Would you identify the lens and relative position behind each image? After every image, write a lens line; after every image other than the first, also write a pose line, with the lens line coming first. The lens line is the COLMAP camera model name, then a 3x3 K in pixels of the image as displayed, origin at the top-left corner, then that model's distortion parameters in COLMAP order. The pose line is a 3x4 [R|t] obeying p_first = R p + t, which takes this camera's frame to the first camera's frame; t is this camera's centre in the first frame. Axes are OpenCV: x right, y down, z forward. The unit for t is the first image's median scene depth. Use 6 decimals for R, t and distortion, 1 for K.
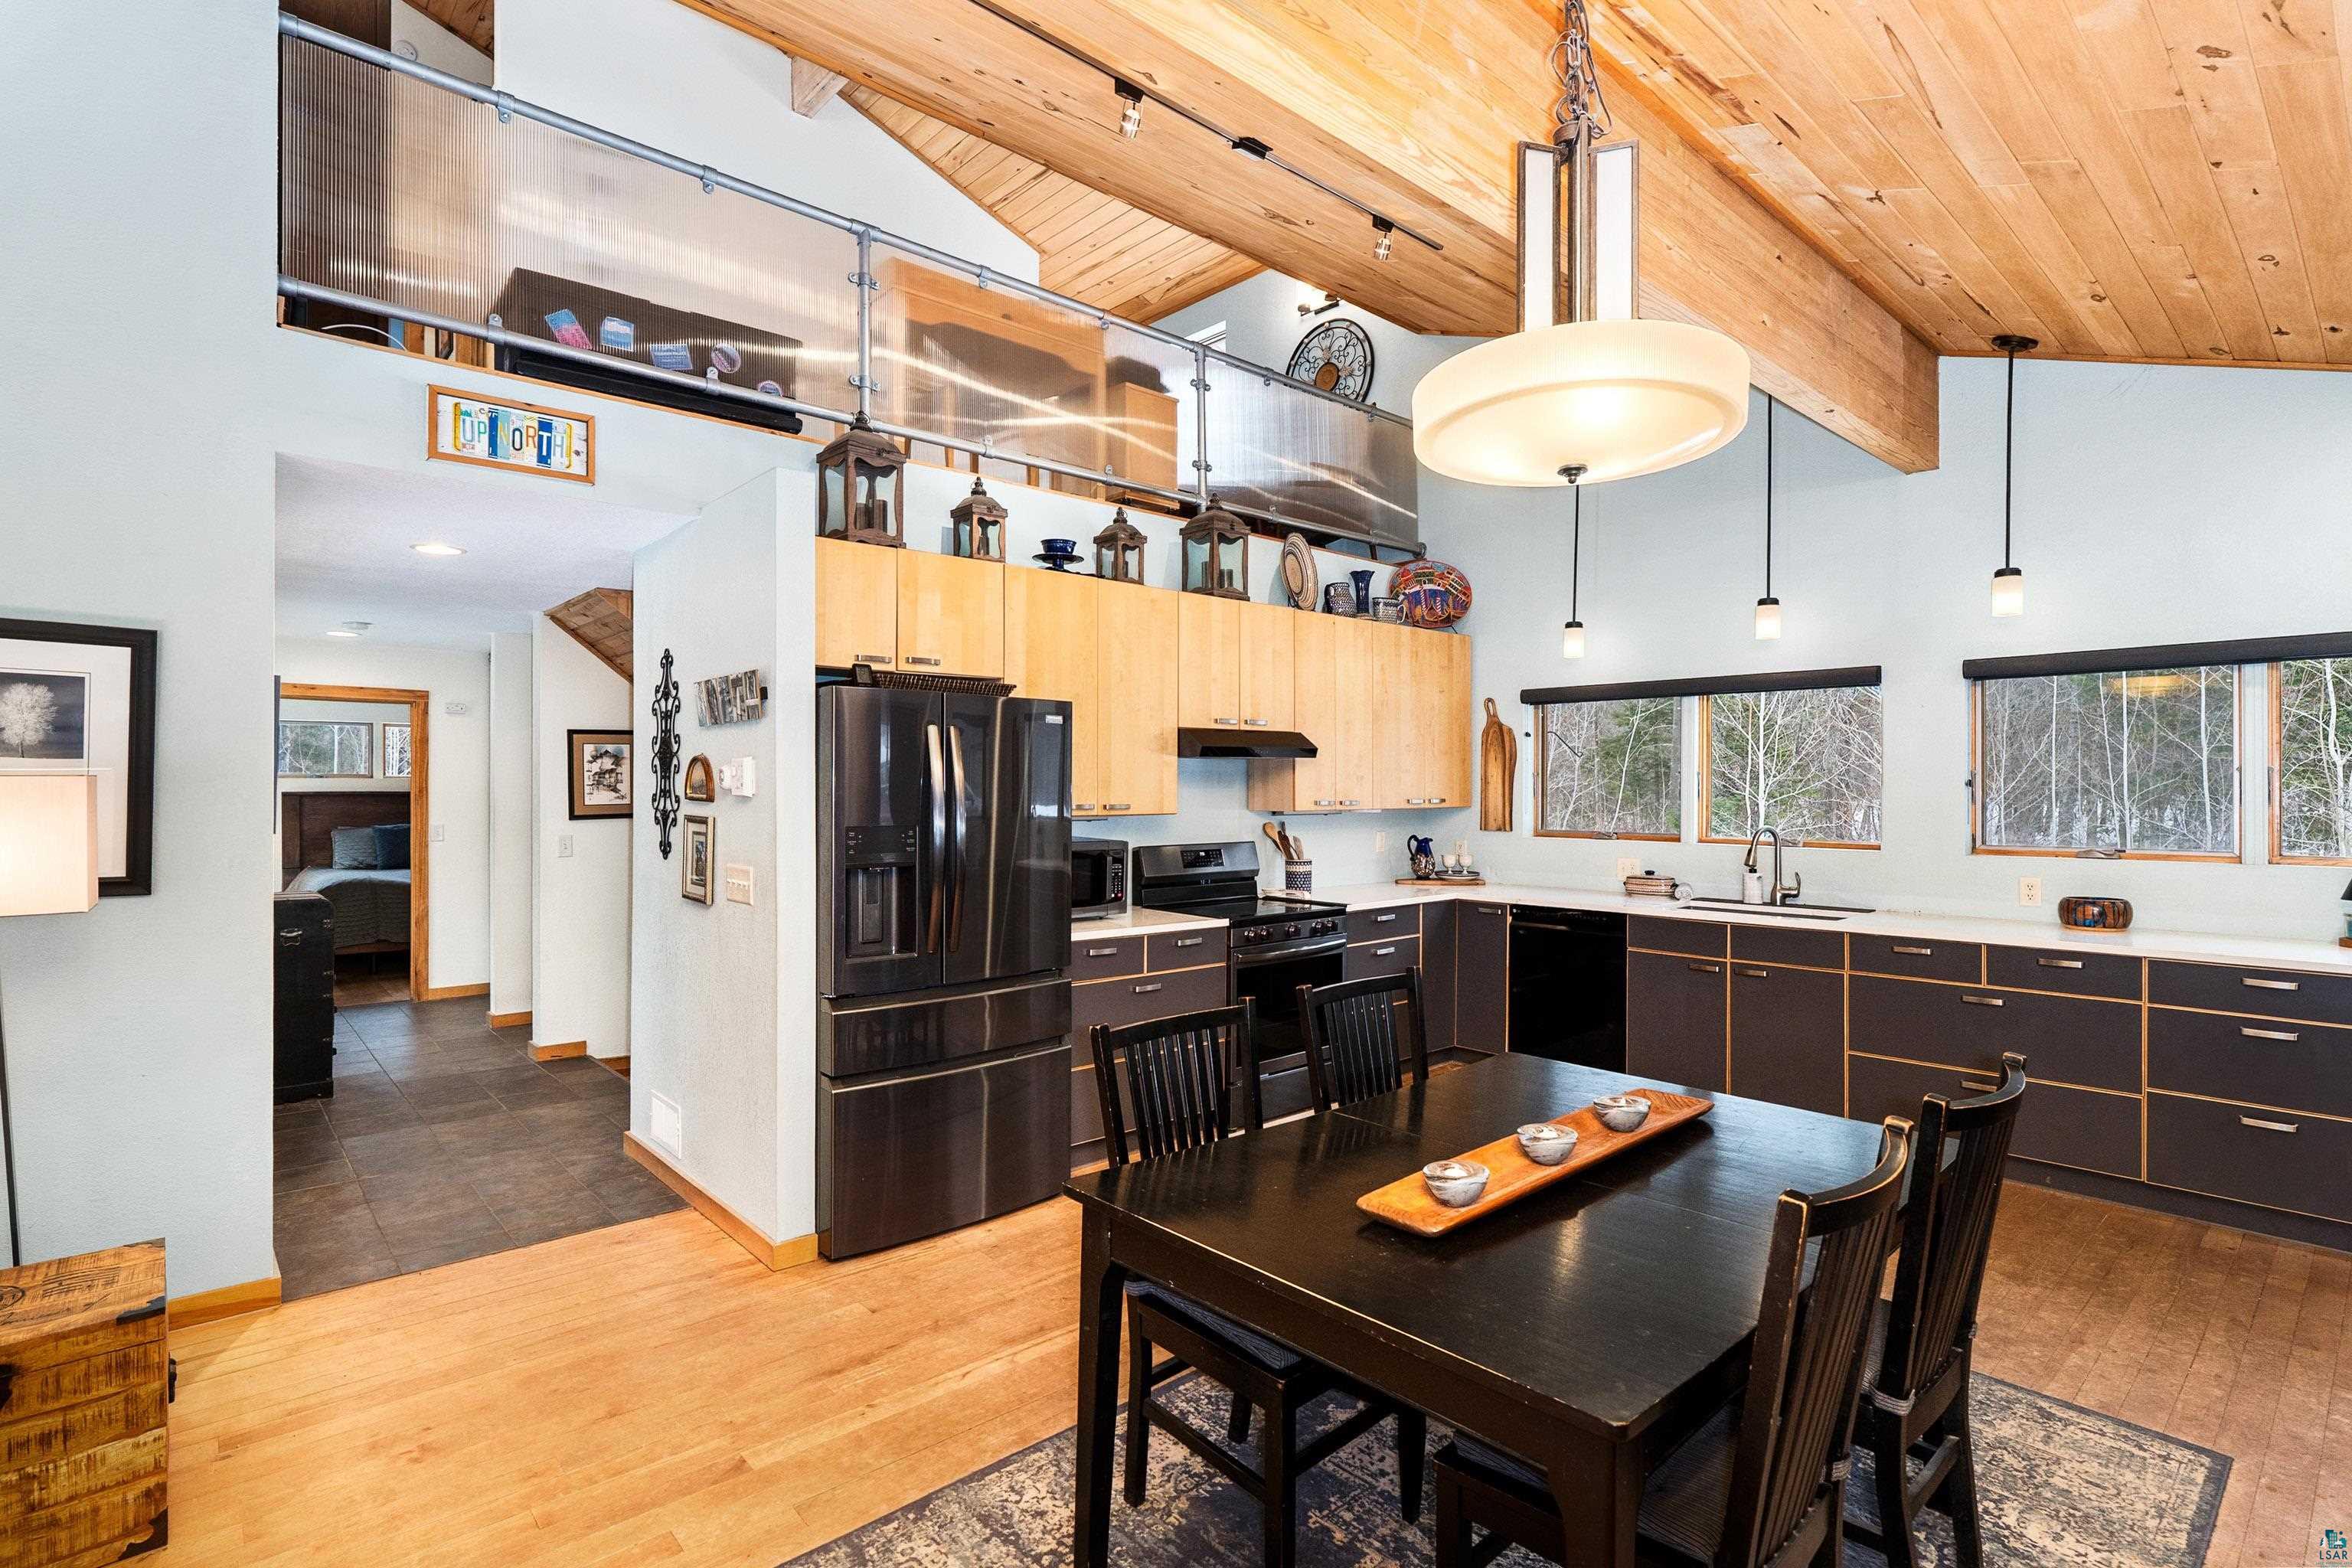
lens RADIAL K [[1106.1, 0, 1170.7], [0, 1106.1, 789.5], [0, 0, 1]] dist [-0.002764, 0.000445]
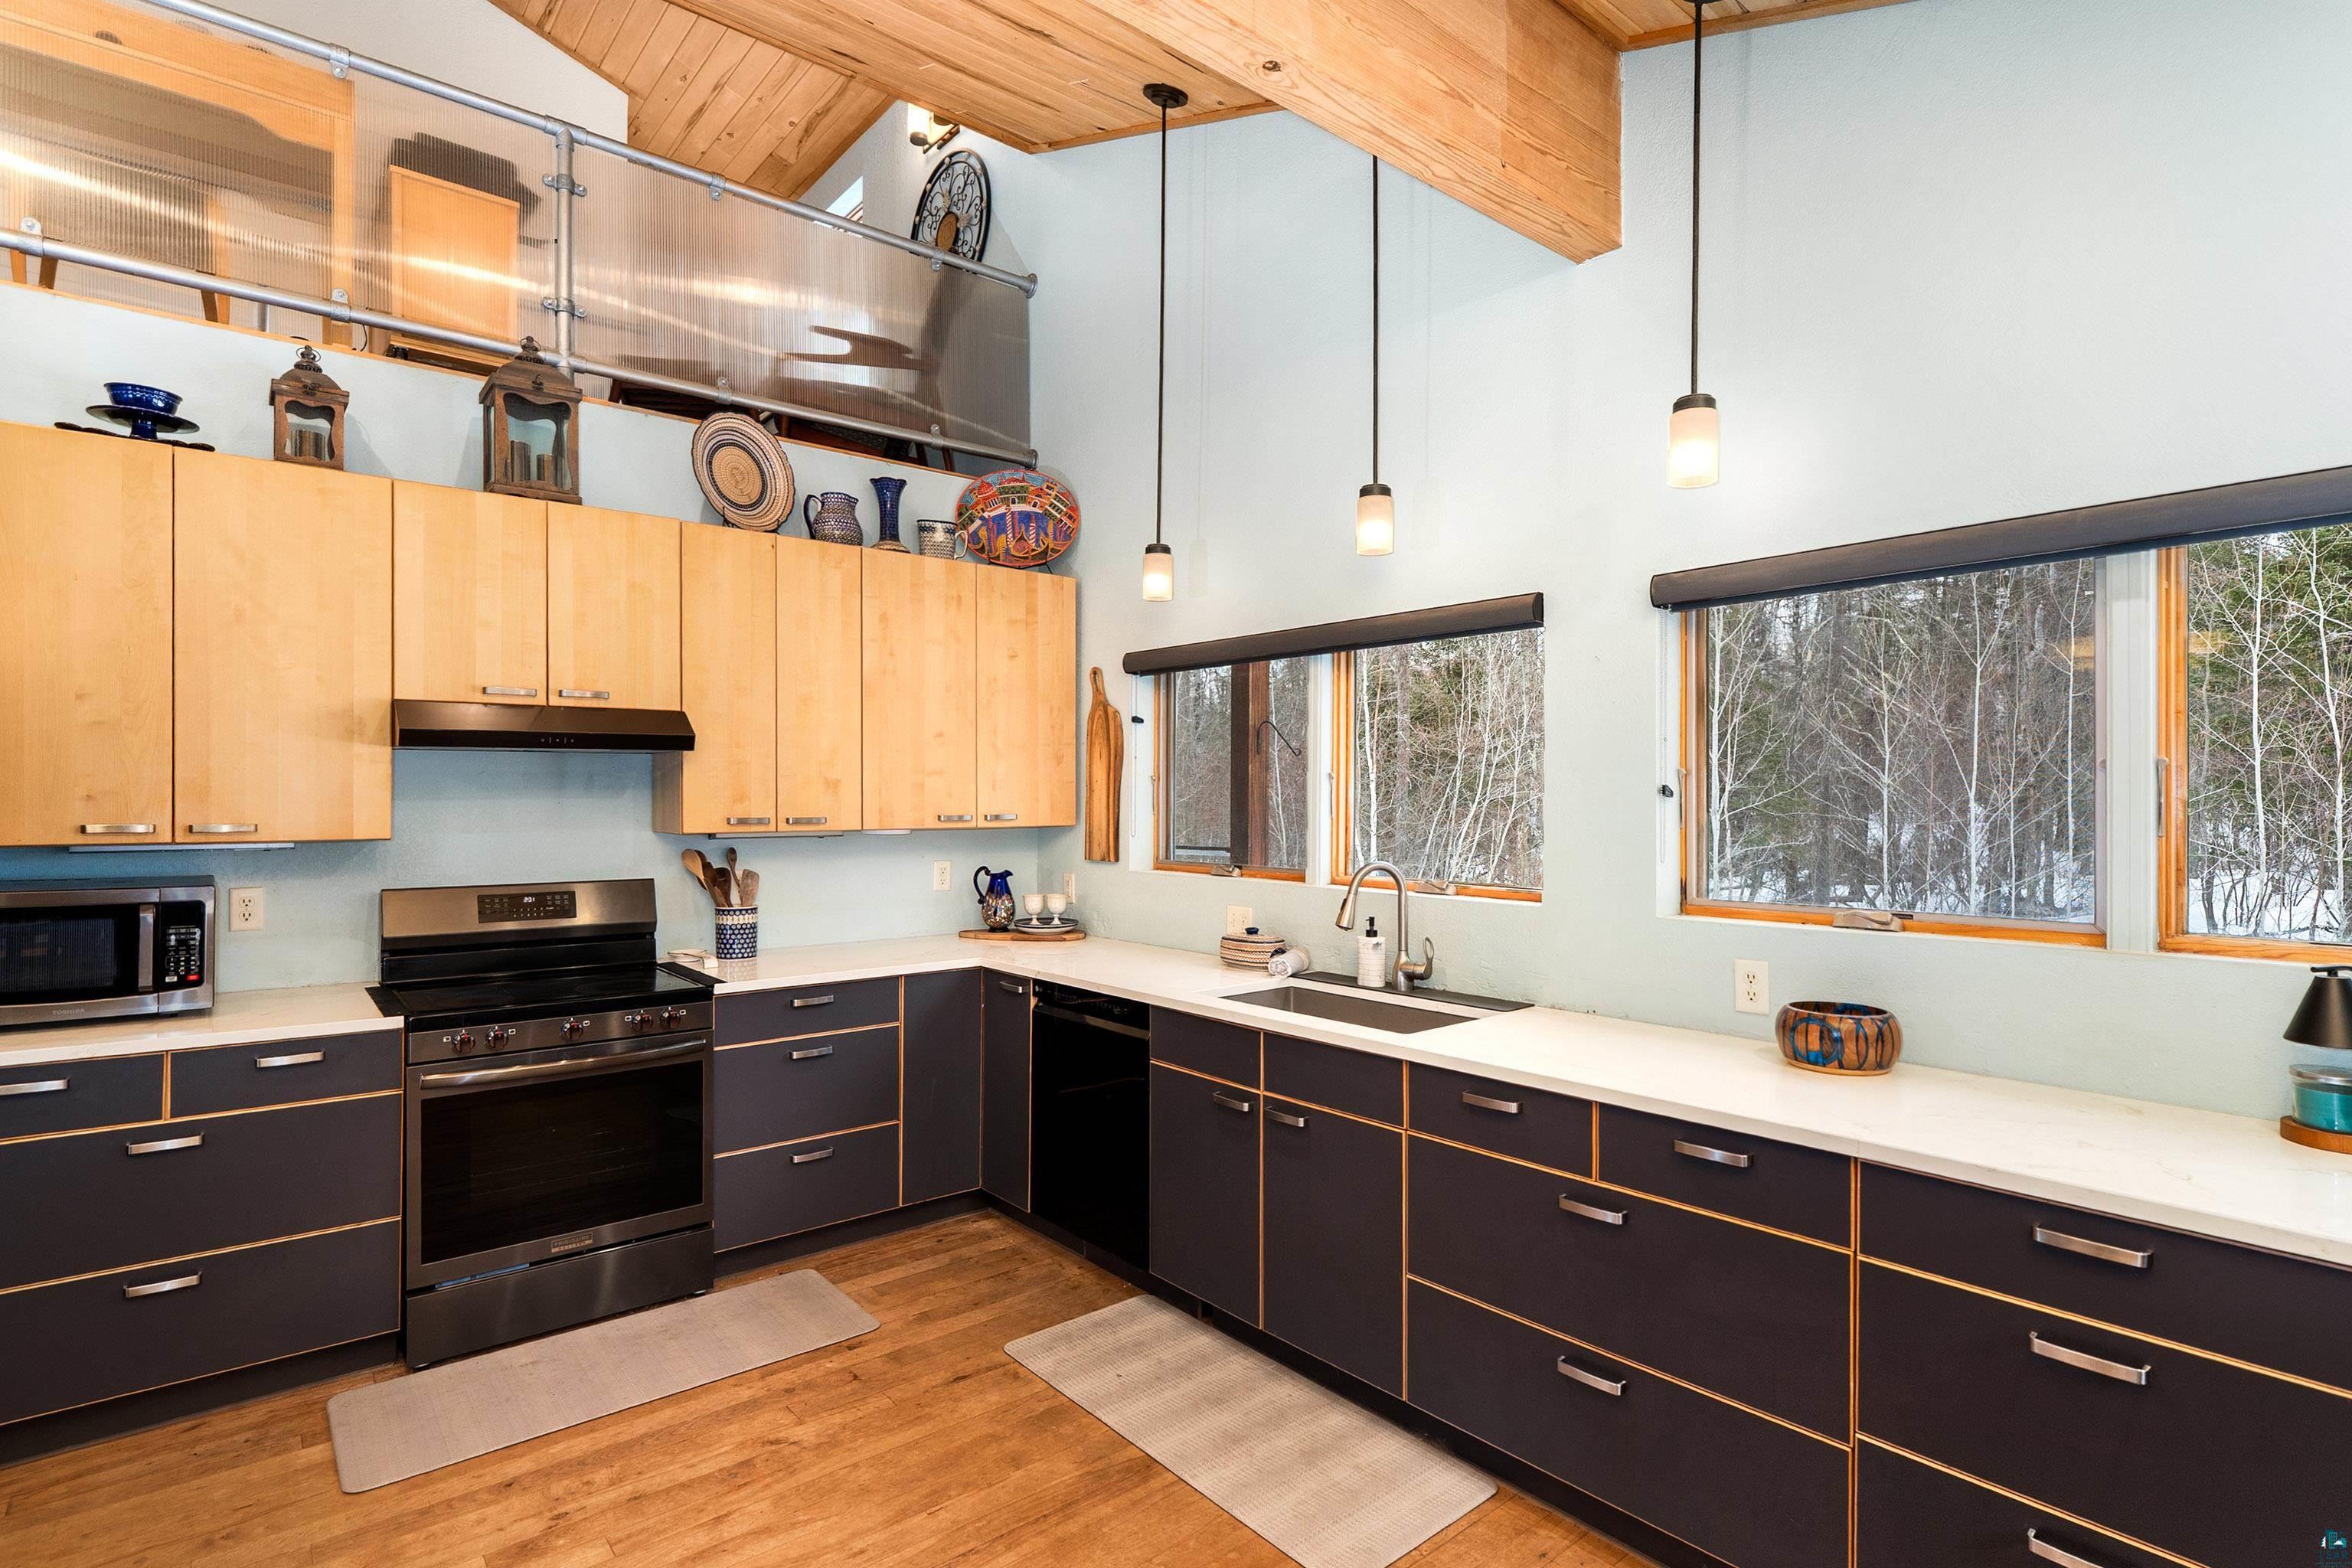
lens RADIAL K [[1138.6, 0, 1164.1], [0, 1138.6, 800.2], [0, 0, 1]] dist [-0.005234, 0.000134]
pose [[0.999293, 0.001187, -0.037584, 0.437213], [-0.001165, 0.999999, 0.000602, -0.000878], [0.037584, -0.000558, 0.999293, 0.362611]]
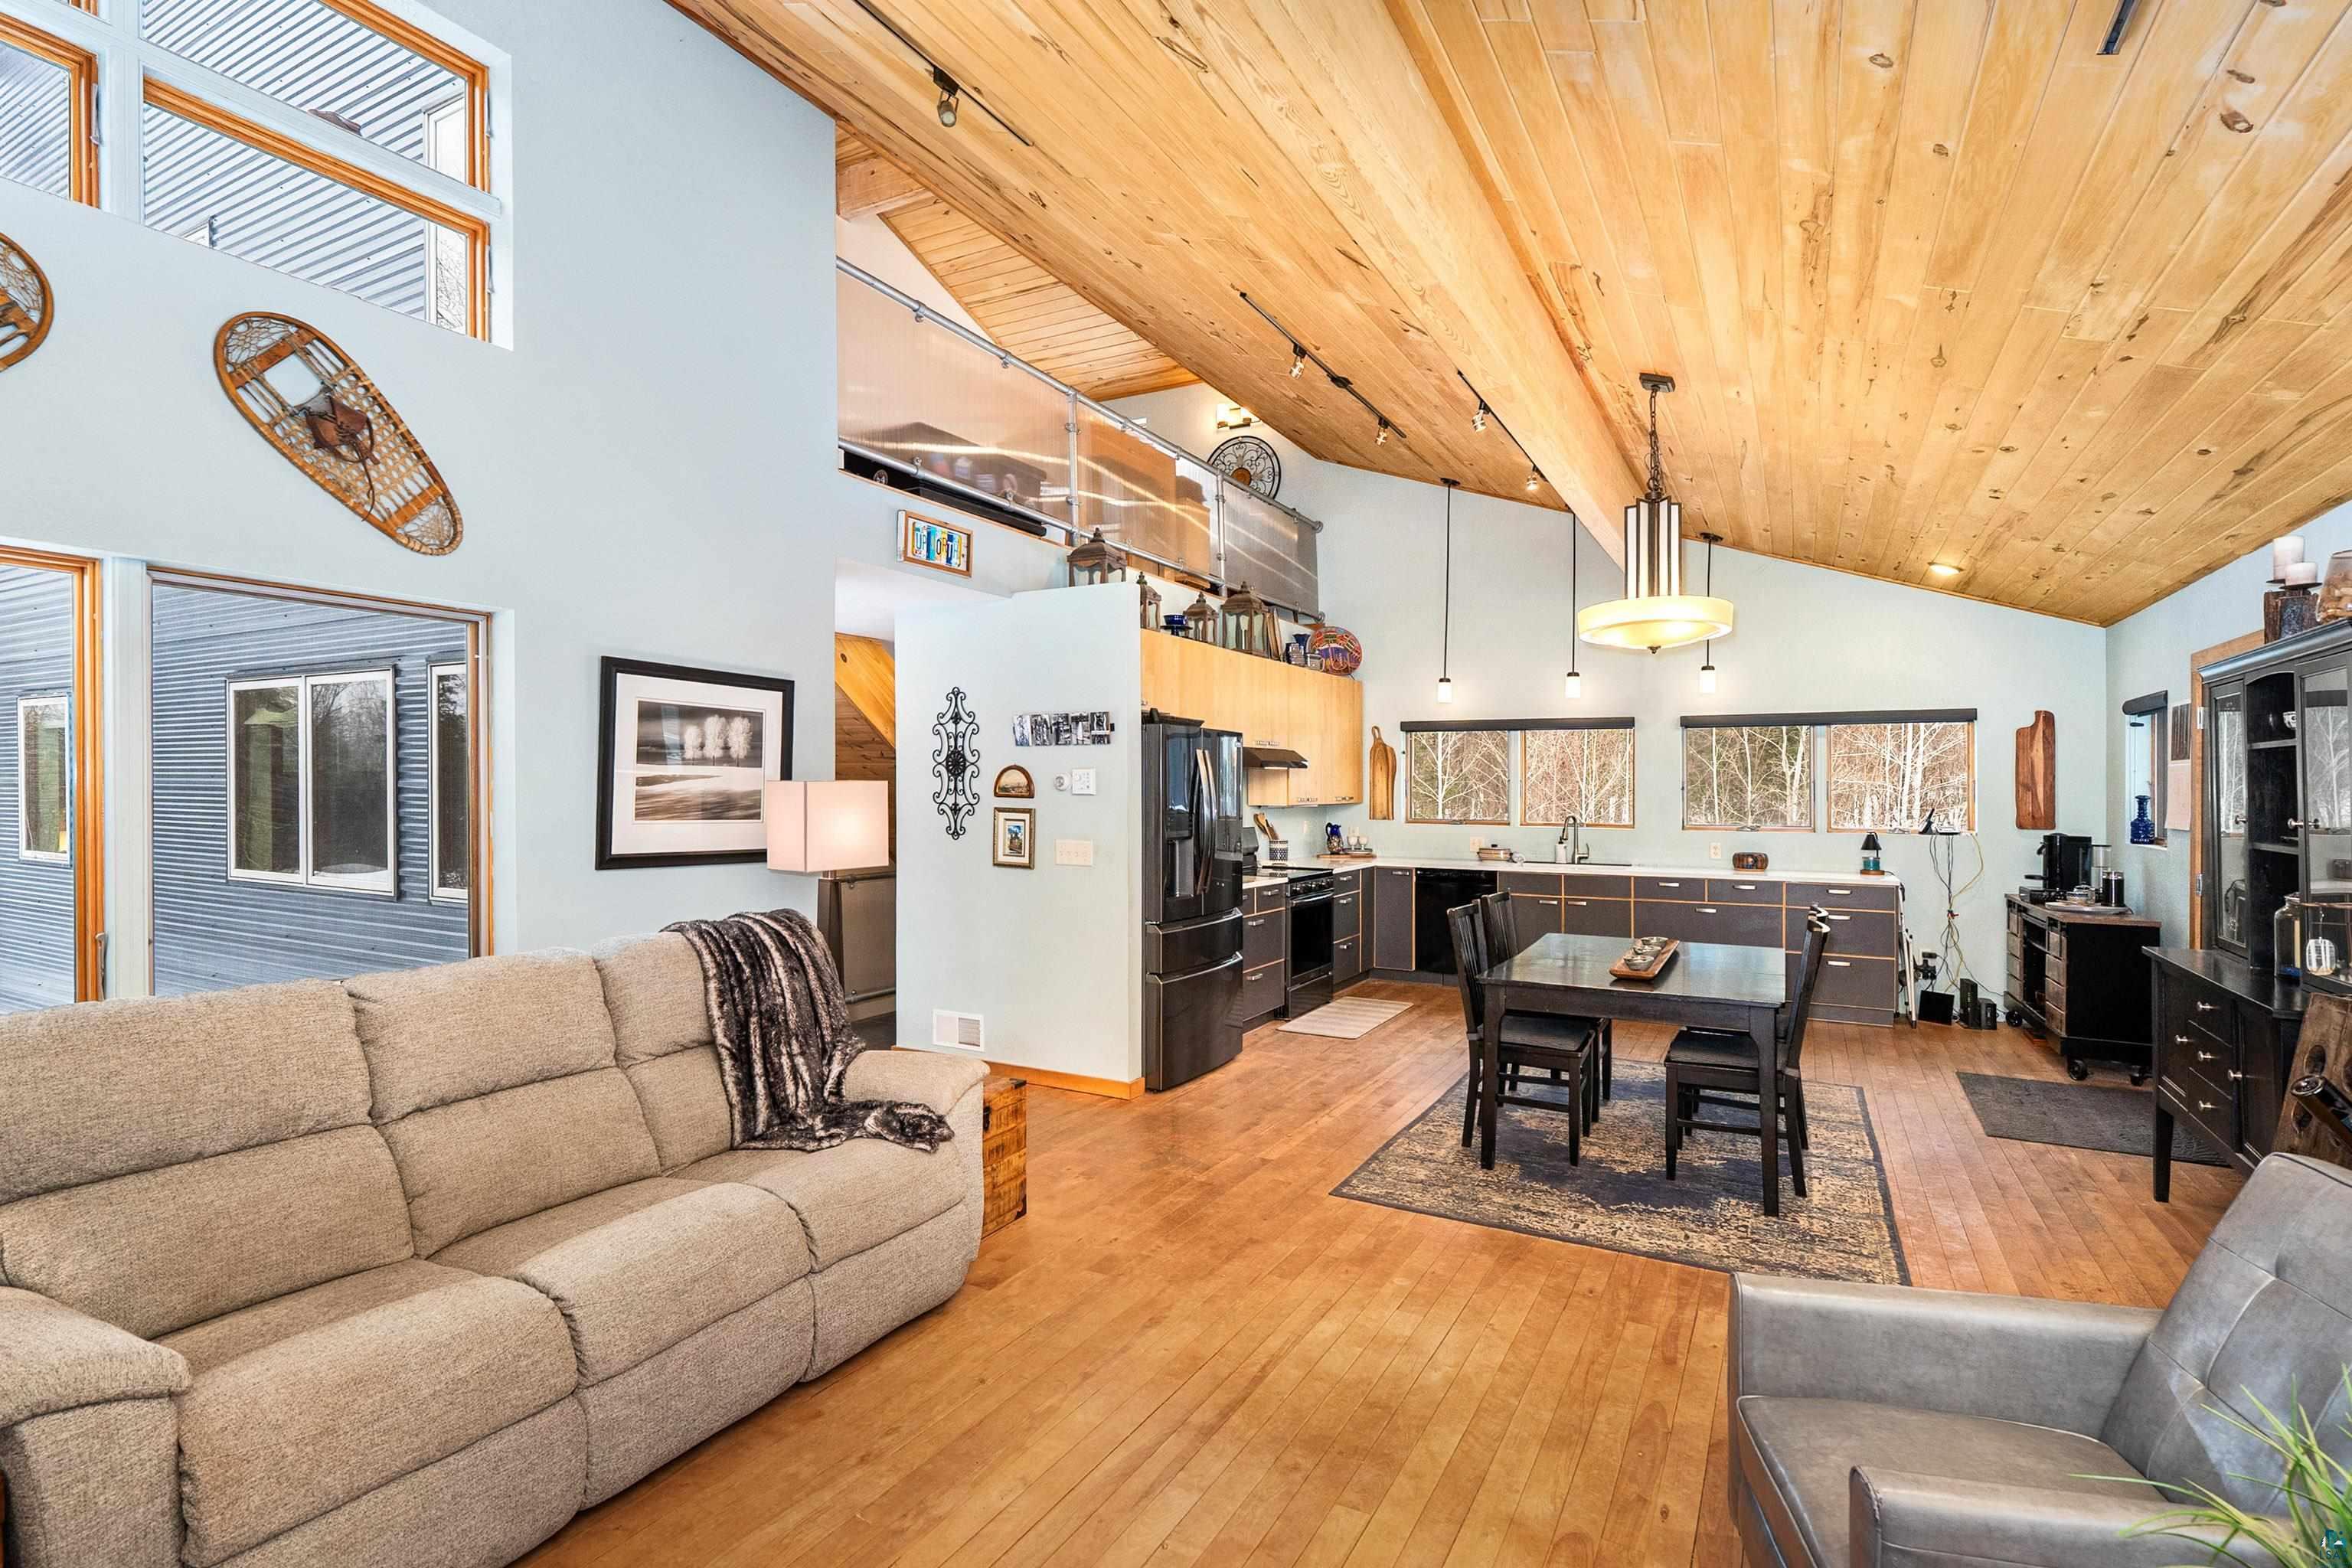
lens RADIAL K [[1104.0, 0, 1176.0], [0, 1104.0, 784.0], [0, 0, 1]] dist [-0.003923, 0.000645]
pose [[0.943555, 0.005199, 0.331174, -0.520802], [-0.003980, 0.999983, -0.004360, -0.001350], [-0.331191, 0.002796, 0.943560, -0.312183]]
